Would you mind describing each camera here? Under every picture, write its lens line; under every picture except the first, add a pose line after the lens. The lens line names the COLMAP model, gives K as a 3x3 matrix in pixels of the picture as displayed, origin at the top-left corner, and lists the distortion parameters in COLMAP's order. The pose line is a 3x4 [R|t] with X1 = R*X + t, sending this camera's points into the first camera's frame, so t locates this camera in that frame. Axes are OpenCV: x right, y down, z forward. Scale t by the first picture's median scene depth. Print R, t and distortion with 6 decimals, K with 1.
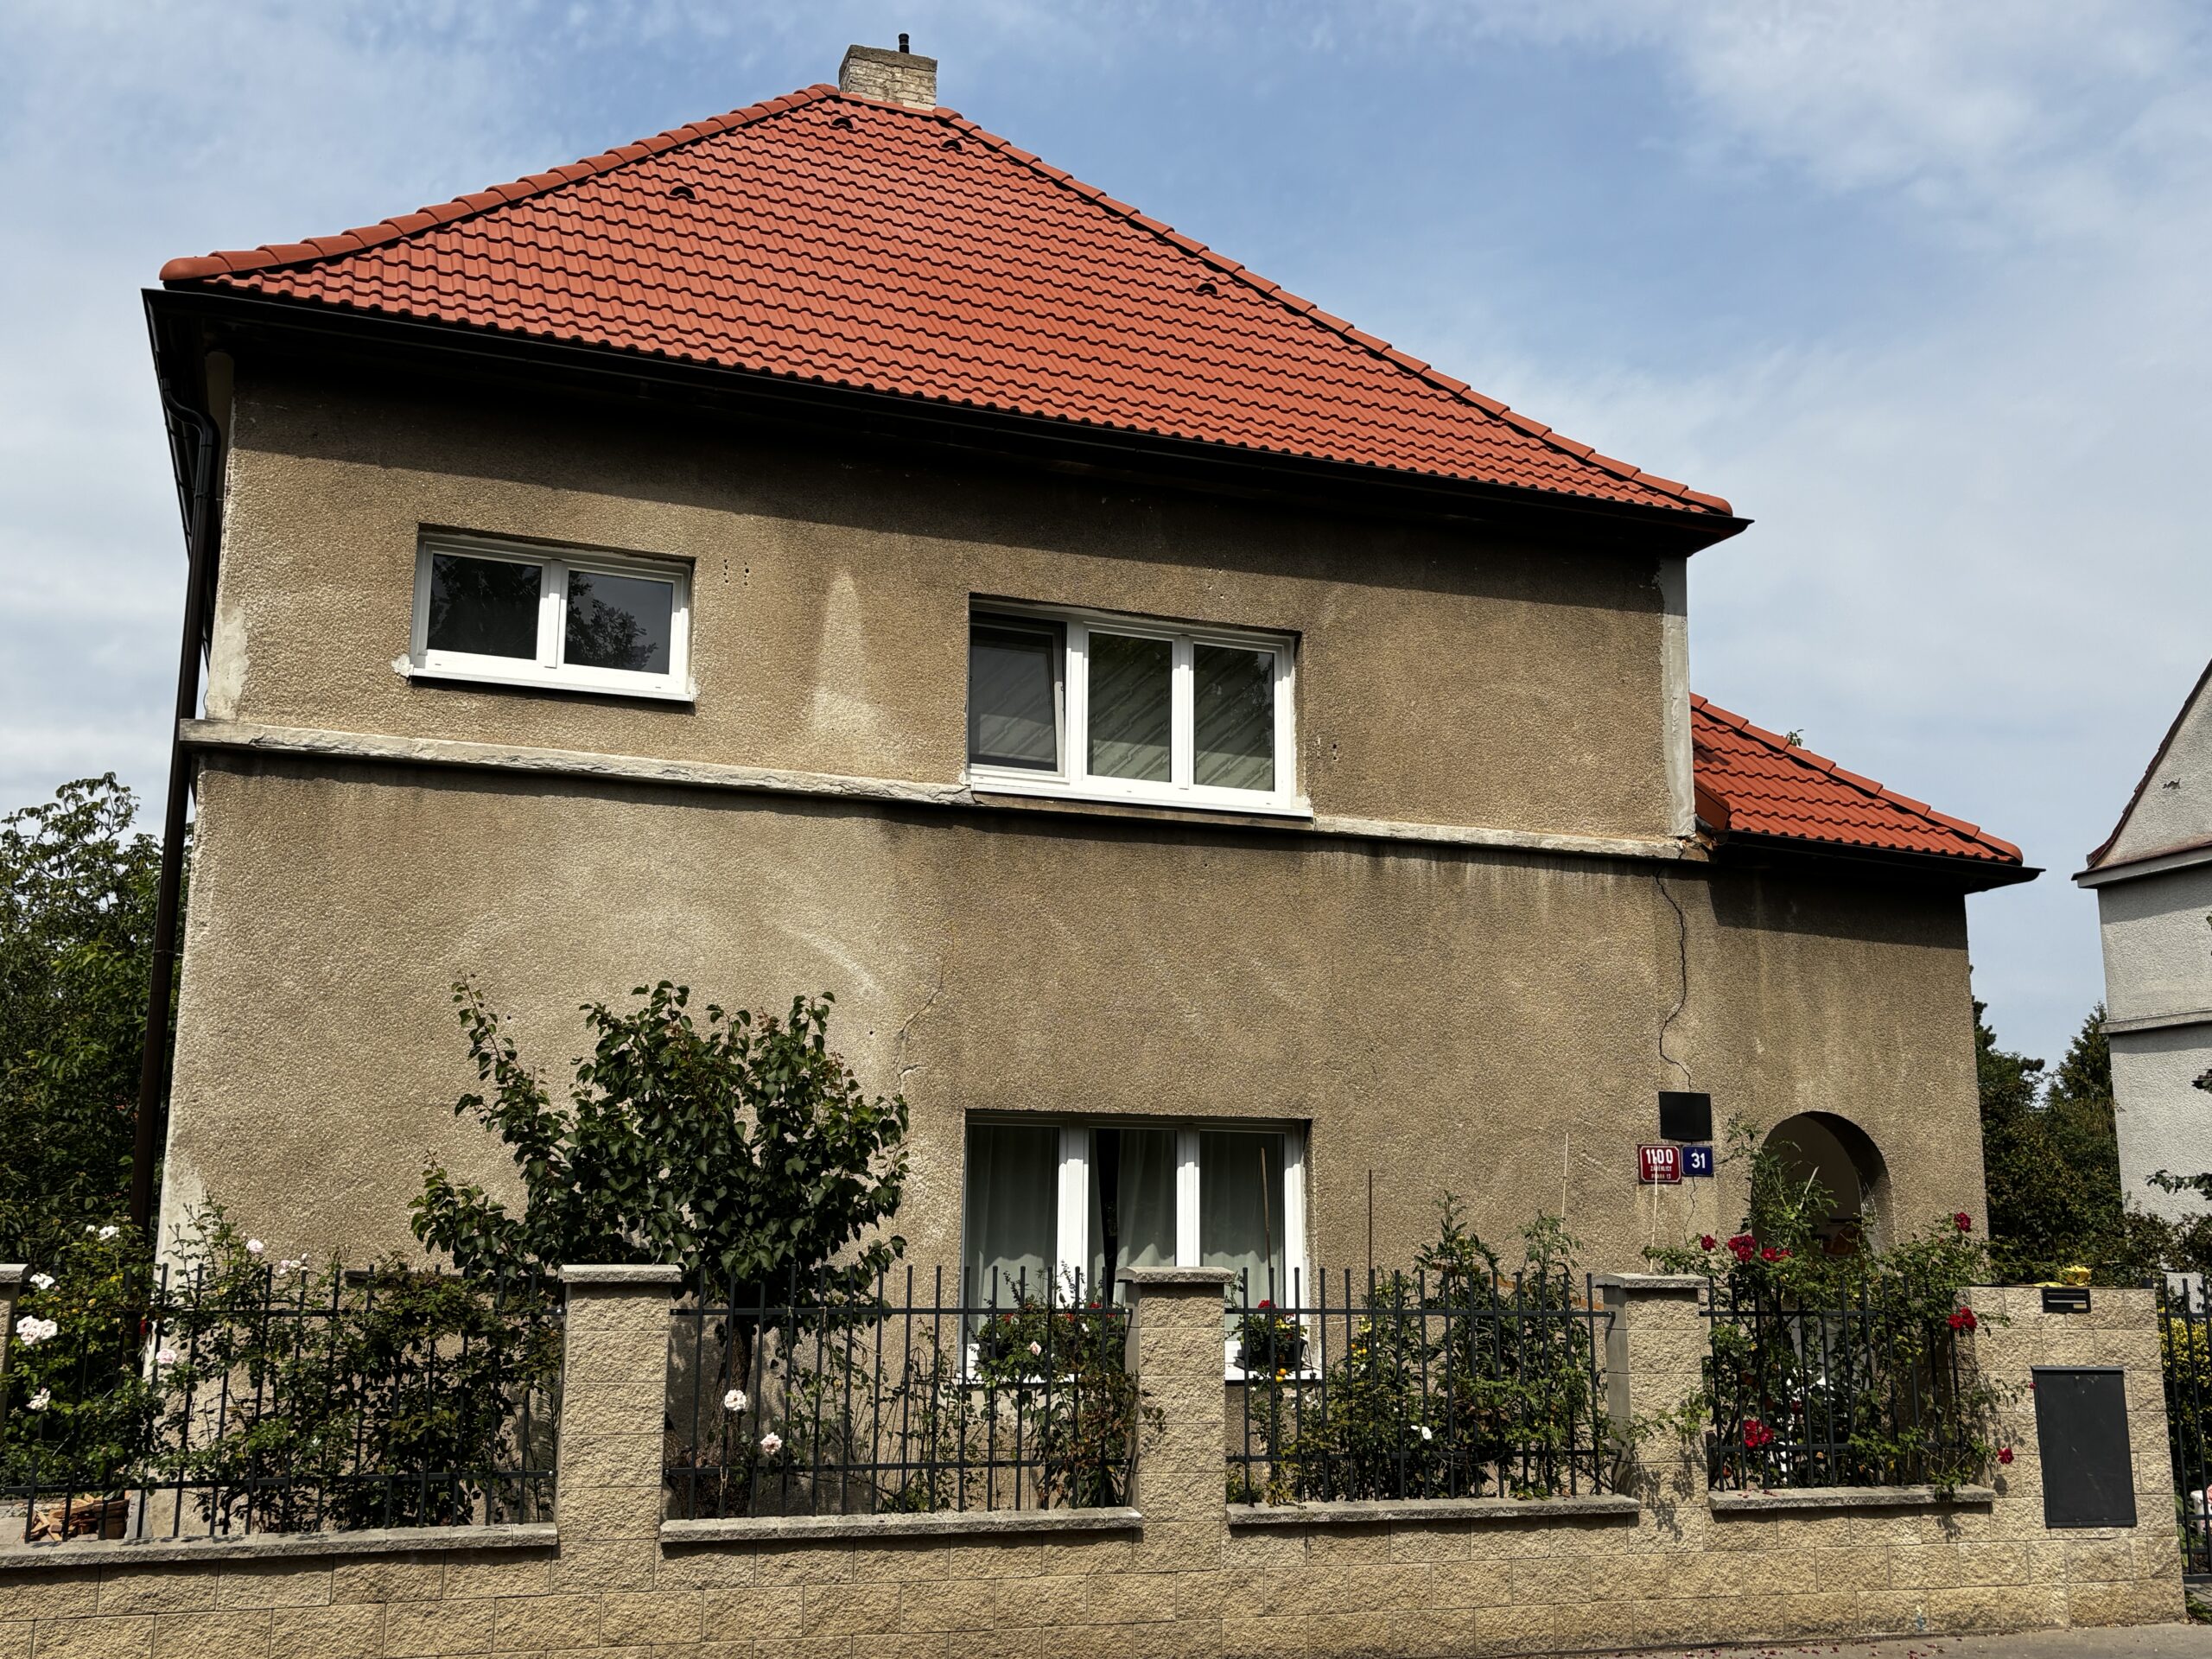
lens RADIAL K [[2237.5, 0, 1106.0], [0, 2237.5, 829.5], [0, 0, 1]] dist [0.000313, 0.031752]
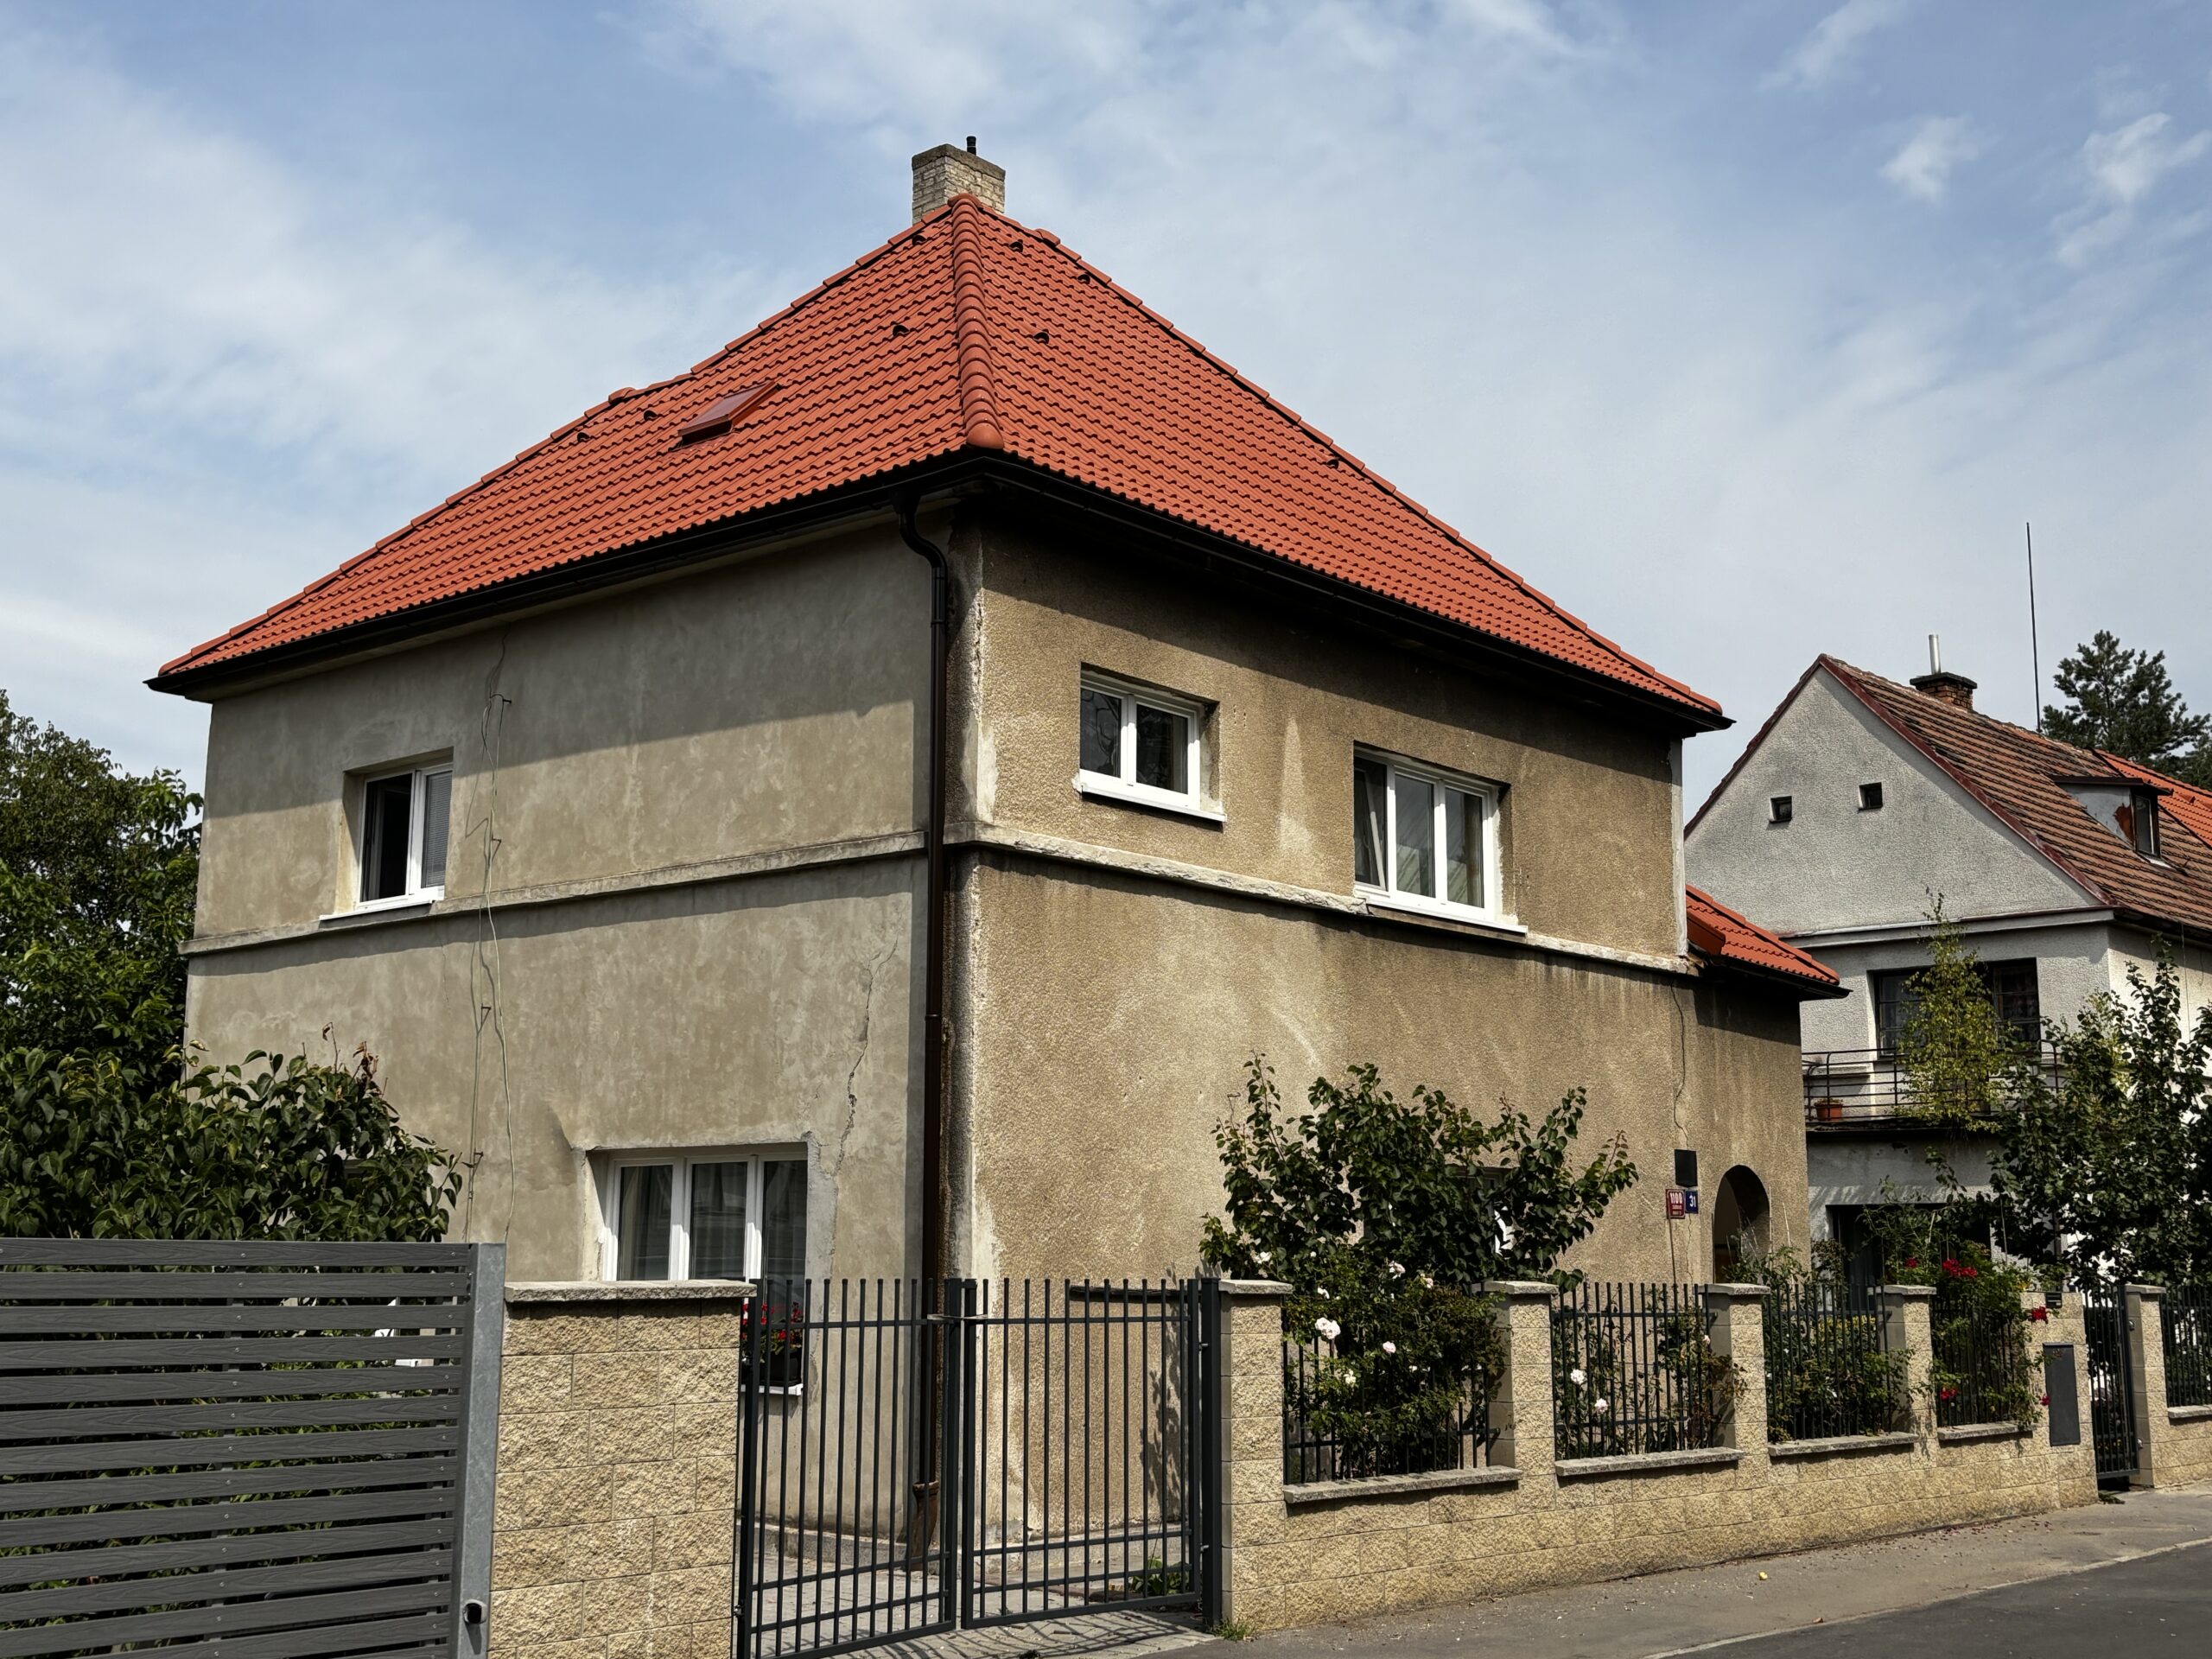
lens RADIAL K [[2557.7, 0, 1106.0], [0, 2557.7, 829.5], [0, 0, 1]] dist [0.020980, -0.227220]
pose [[0.880861, 0.080909, 0.466408, -0.855419], [-0.090720, 0.995875, -0.001424, -0.043148], [-0.464600, -0.041058, 0.884568, -0.197816]]
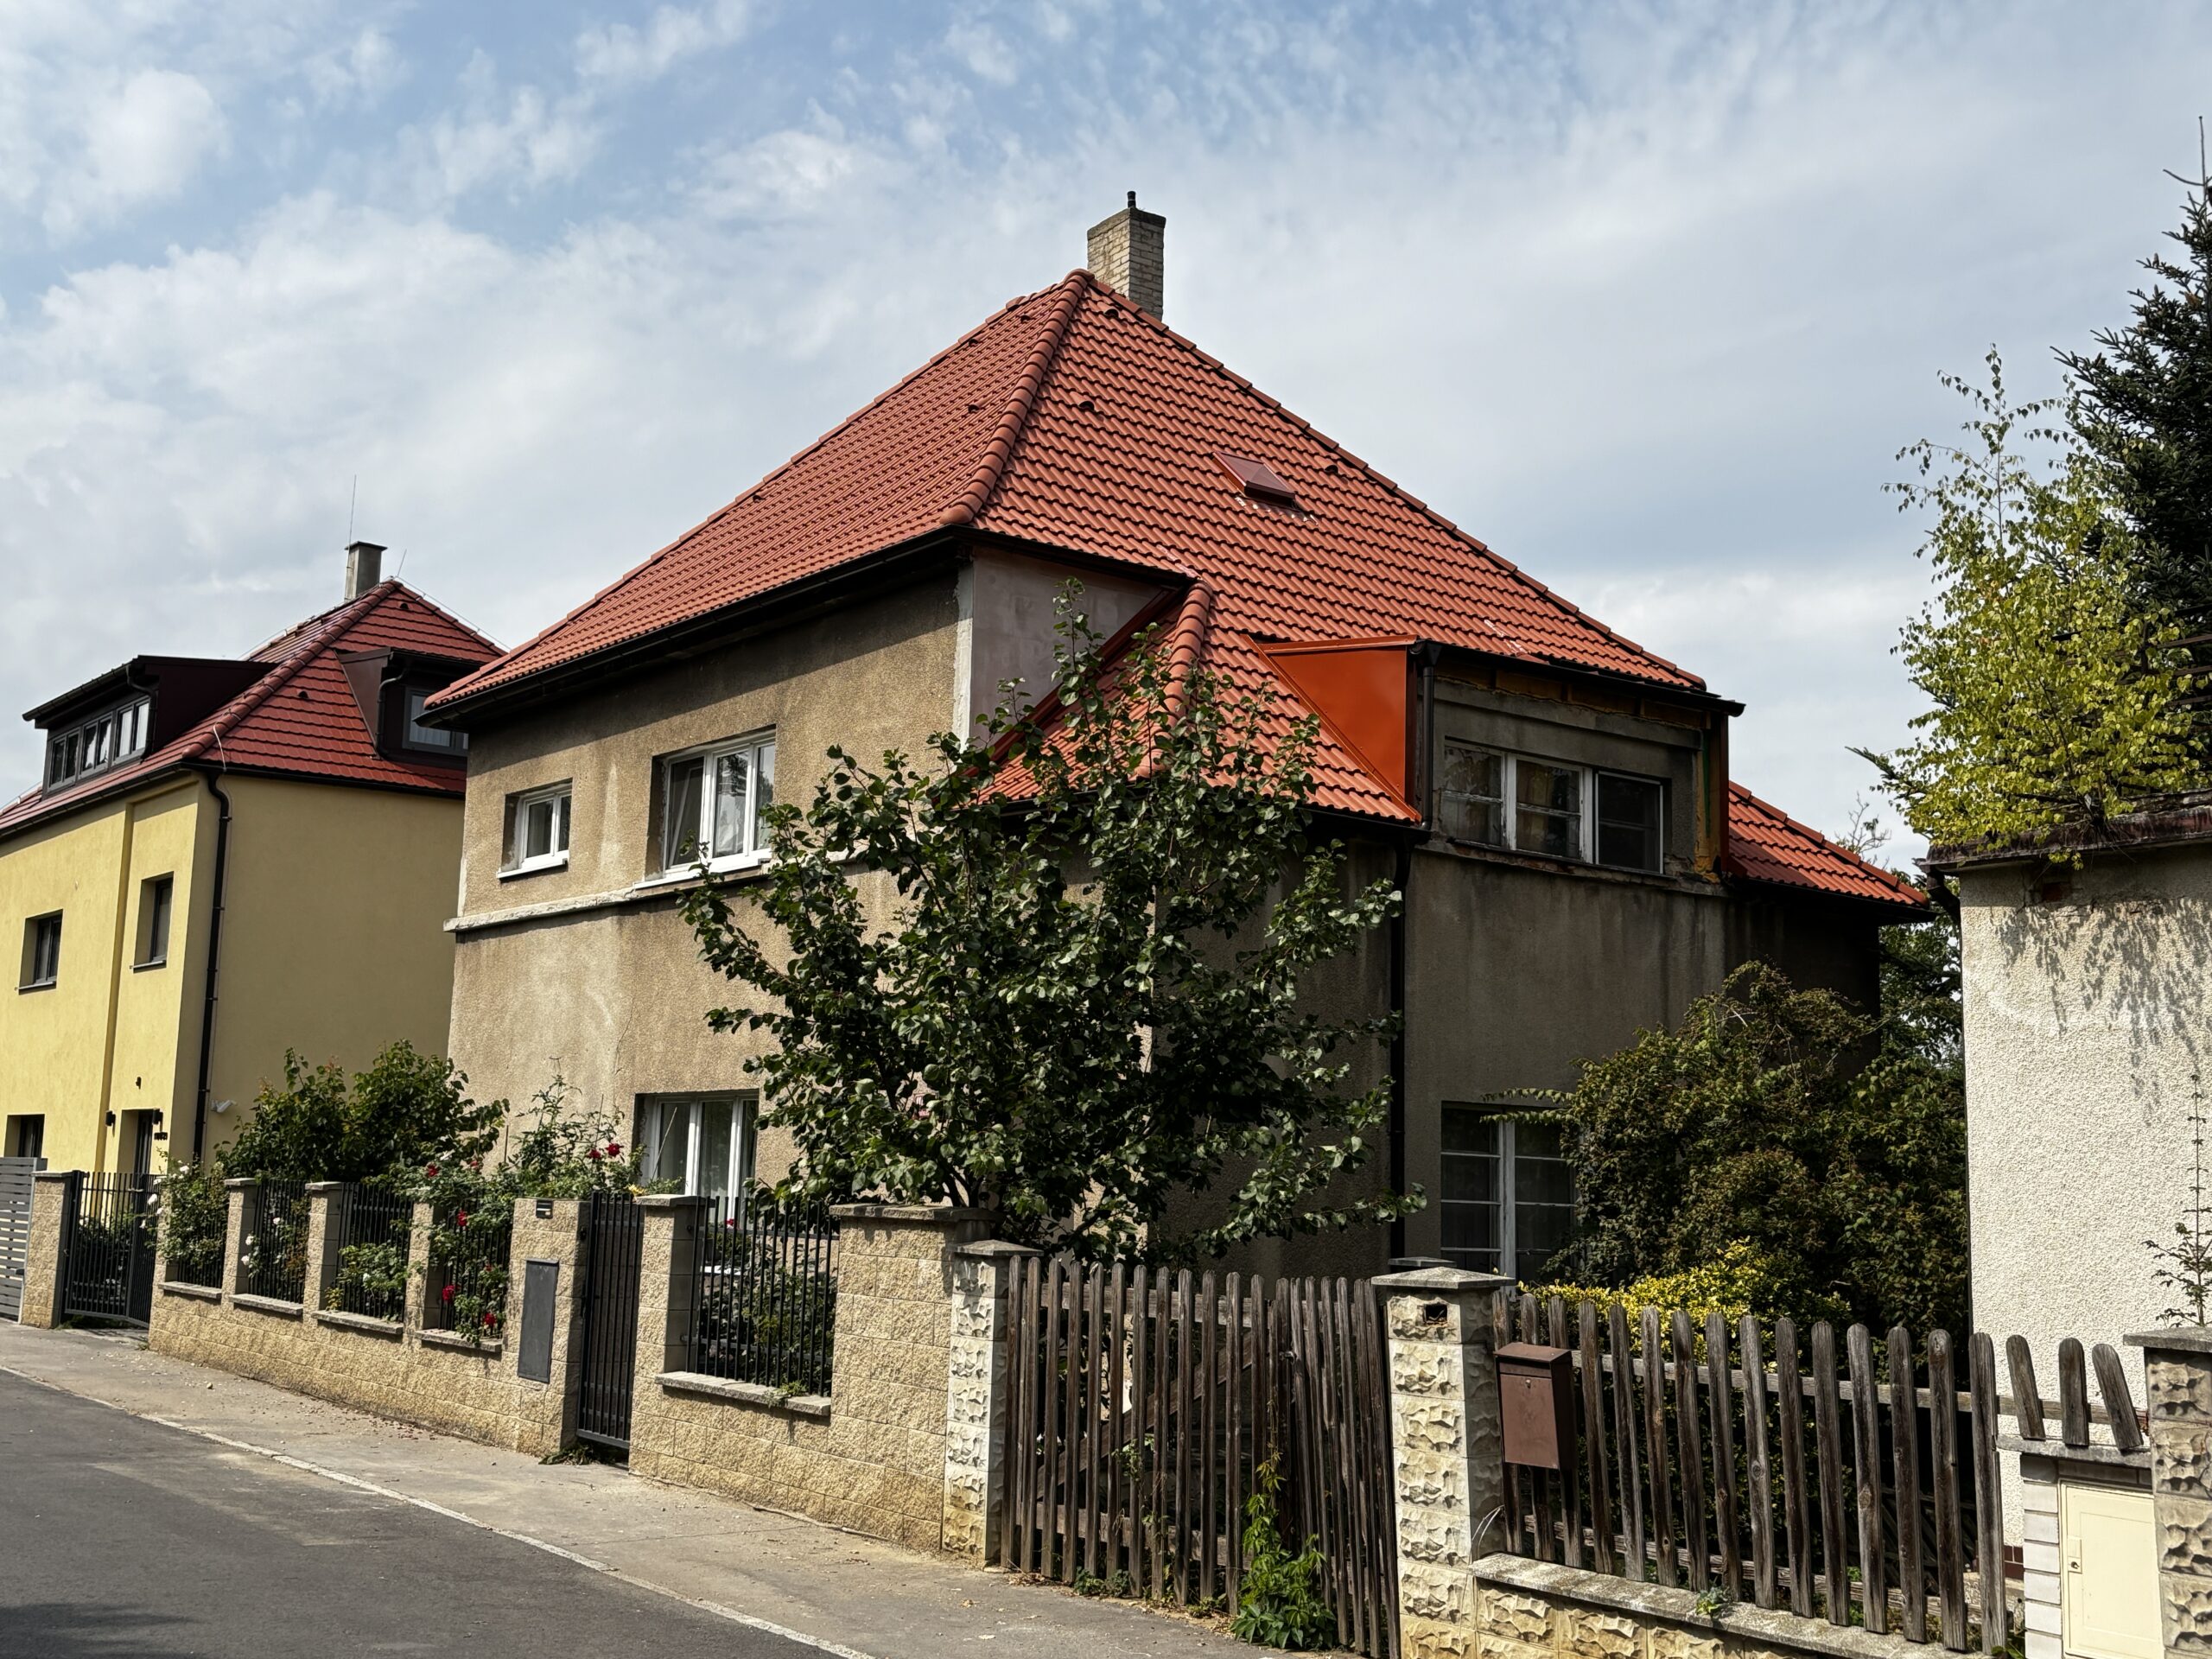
lens RADIAL K [[2557.7, 0, 1106.0], [0, 2557.7, 829.5], [0, 0, 1]] dist [0.020980, -0.227220]
pose [[0.281869, -0.143523, -0.948657, 1.706638], [0.169145, 0.980696, -0.098113, 0.169615], [0.944426, -0.132806, 0.300704, 0.774236]]
